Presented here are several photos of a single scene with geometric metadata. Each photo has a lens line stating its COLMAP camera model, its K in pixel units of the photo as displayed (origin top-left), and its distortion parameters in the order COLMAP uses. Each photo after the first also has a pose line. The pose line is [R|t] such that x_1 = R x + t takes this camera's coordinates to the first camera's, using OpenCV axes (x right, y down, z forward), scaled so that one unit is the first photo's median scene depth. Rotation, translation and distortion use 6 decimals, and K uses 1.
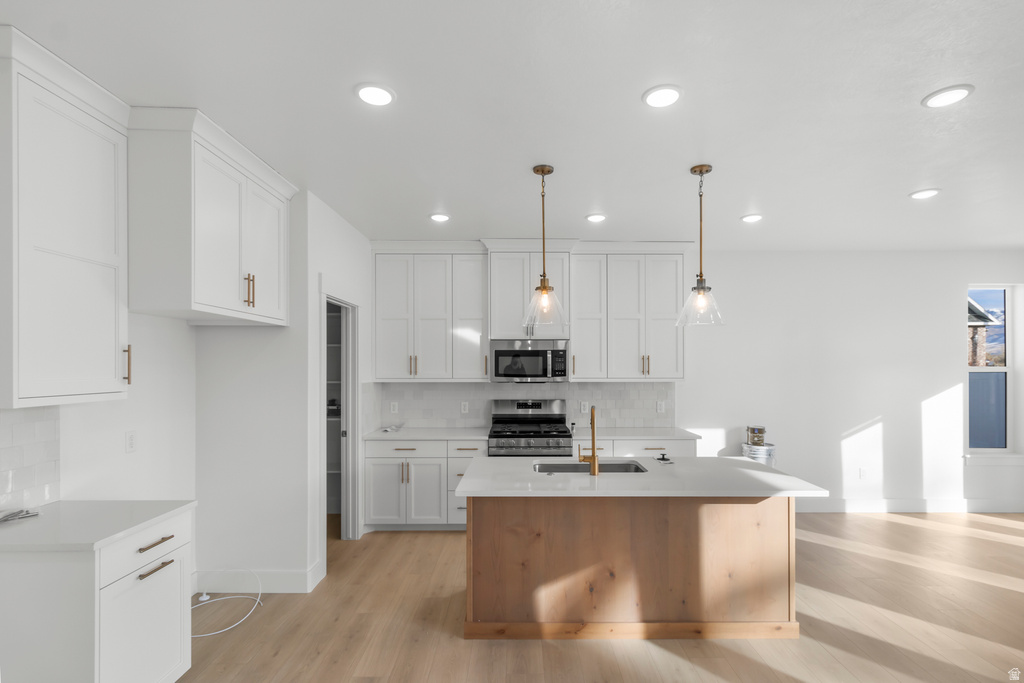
lens RADIAL K [[485.6, 0, 510.6], [0, 485.6, 366.2], [0, 0, 1]] dist [-0.002133, -0.000547]
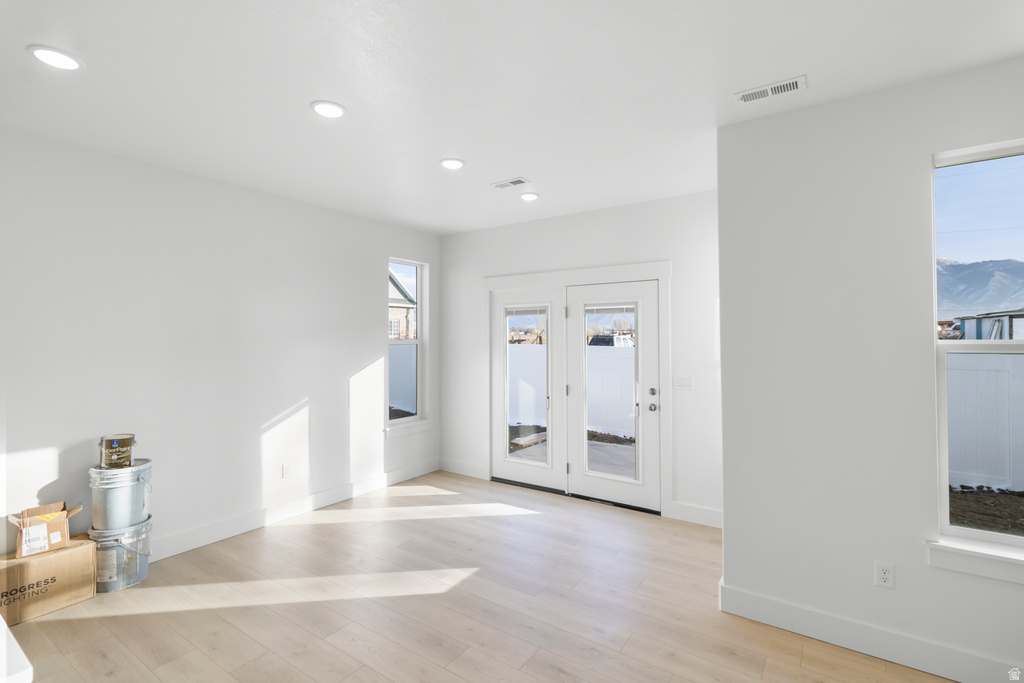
lens RADIAL K [[485.6, 0, 514.6], [0, 485.6, 337.7], [0, 0, 1]] dist [-0.002133, -0.000547]
pose [[0.561852, 0.003304, 0.827231, 0.294016], [-0.001352, 0.999994, -0.003075, 0.000961], [-0.827237, 0.000609, 0.561853, 0.249724]]
